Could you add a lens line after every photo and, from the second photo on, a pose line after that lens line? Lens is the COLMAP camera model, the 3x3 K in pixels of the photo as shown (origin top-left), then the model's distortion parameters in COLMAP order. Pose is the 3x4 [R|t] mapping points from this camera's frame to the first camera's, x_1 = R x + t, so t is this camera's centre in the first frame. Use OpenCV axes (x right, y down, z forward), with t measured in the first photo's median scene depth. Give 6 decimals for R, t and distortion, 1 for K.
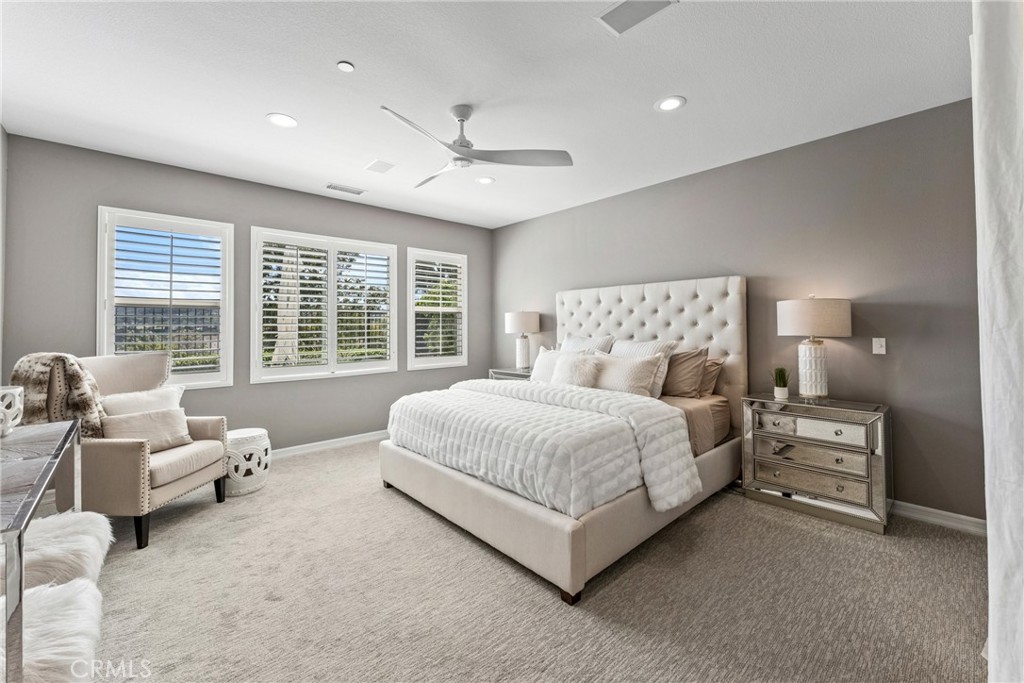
lens RADIAL K [[413.7, 0, 529.2], [0, 413.7, 321.6], [0, 0, 1]] dist [0.000902, -0.000353]
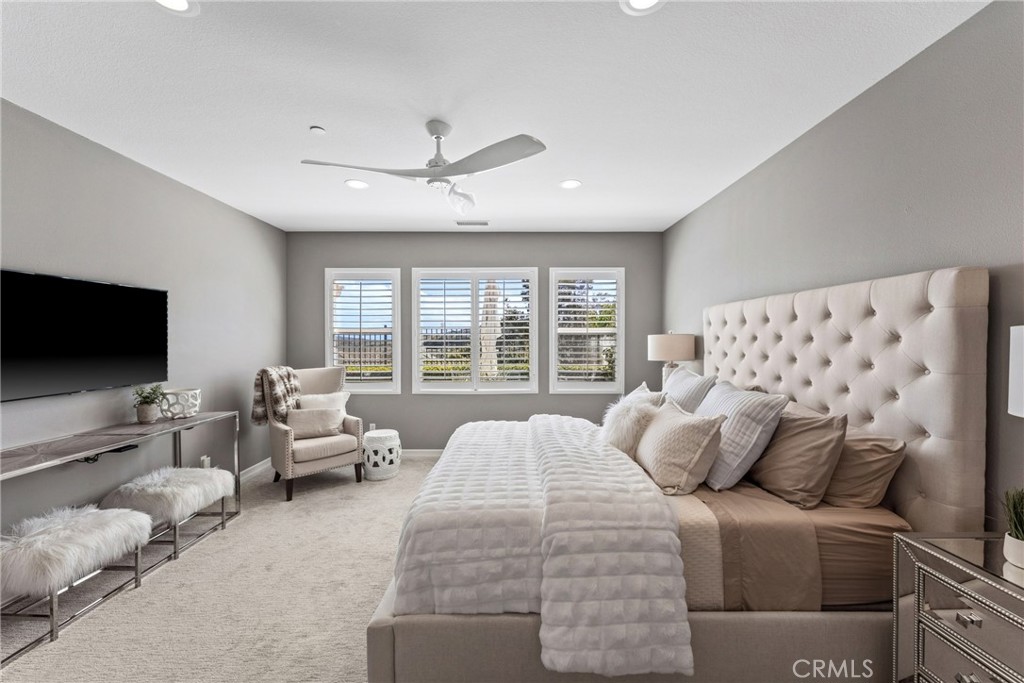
lens RADIAL K [[413.7, 0, 512.8], [0, 413.7, 346.0], [0, 0, 1]] dist [0.000902, -0.000353]
pose [[0.732156, 0.020668, -0.680823, 0.490330], [0.002207, 0.999462, 0.032715, -0.042704], [0.681133, -0.025455, 0.731717, 0.349980]]
